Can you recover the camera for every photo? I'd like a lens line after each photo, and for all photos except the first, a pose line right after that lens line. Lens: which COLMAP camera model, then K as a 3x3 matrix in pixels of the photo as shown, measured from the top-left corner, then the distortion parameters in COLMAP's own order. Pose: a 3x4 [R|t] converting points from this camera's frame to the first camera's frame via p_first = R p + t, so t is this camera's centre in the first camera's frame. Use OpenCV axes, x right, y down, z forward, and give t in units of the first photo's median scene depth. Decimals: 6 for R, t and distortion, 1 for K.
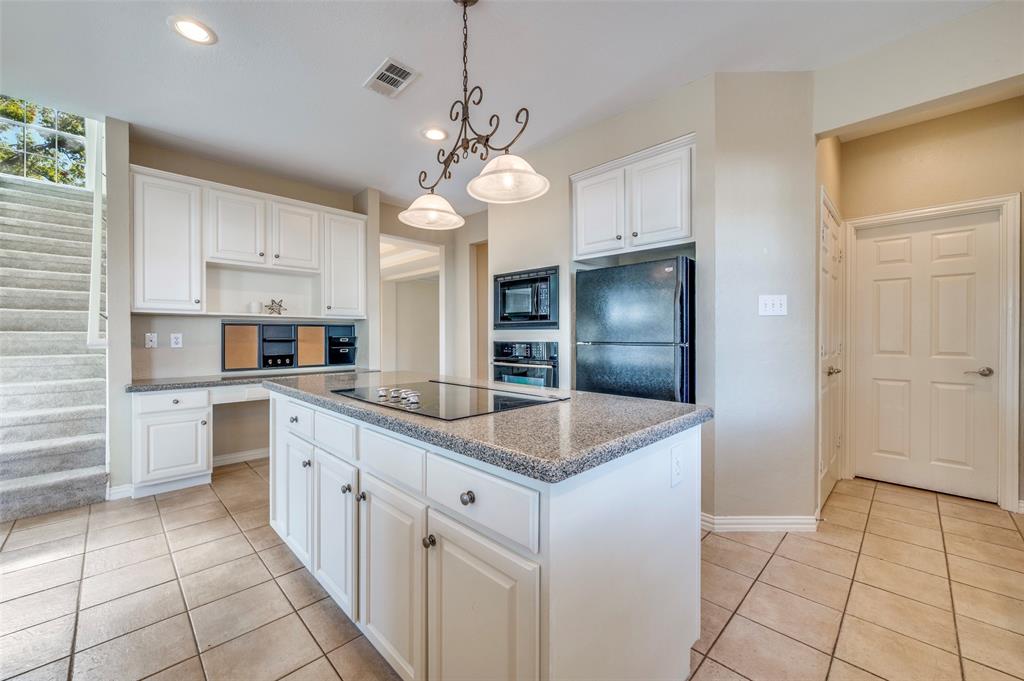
lens RADIAL K [[408.0, 0, 511.3], [0, 408.0, 336.9], [0, 0, 1]] dist [0.001033, -0.001317]
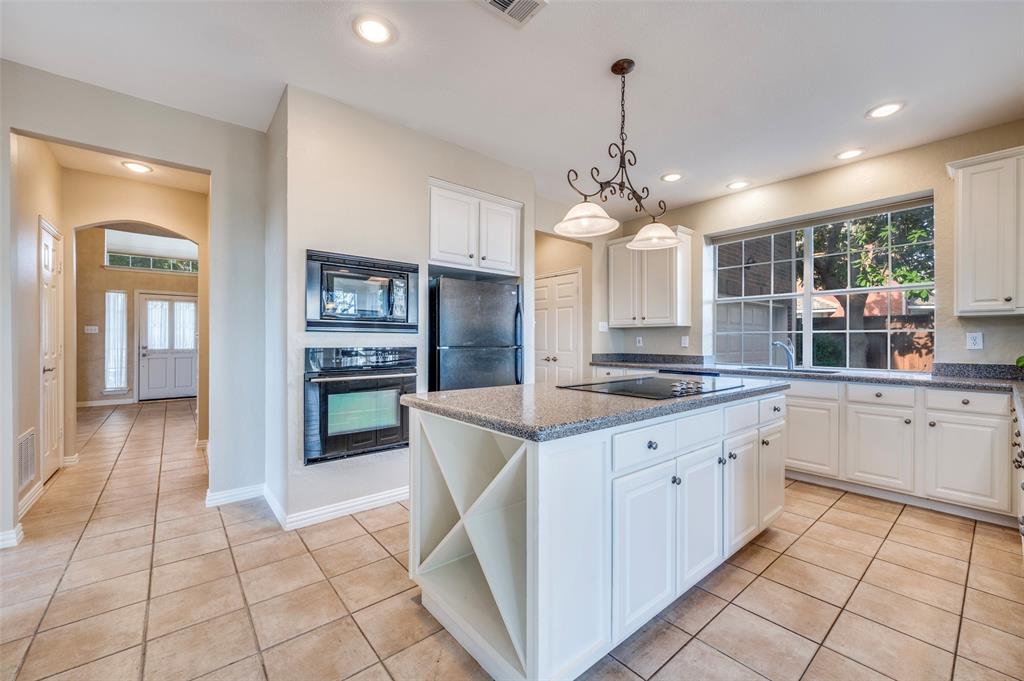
lens RADIAL K [[408.0, 0, 519.2], [0, 408.0, 340.2], [0, 0, 1]] dist [0.001033, -0.001317]
pose [[0.073992, 0.003483, 0.997253, -0.742816], [-0.001644, 0.999993, -0.003371, -0.001216], [-0.997257, -0.001391, 0.073997, 0.663177]]
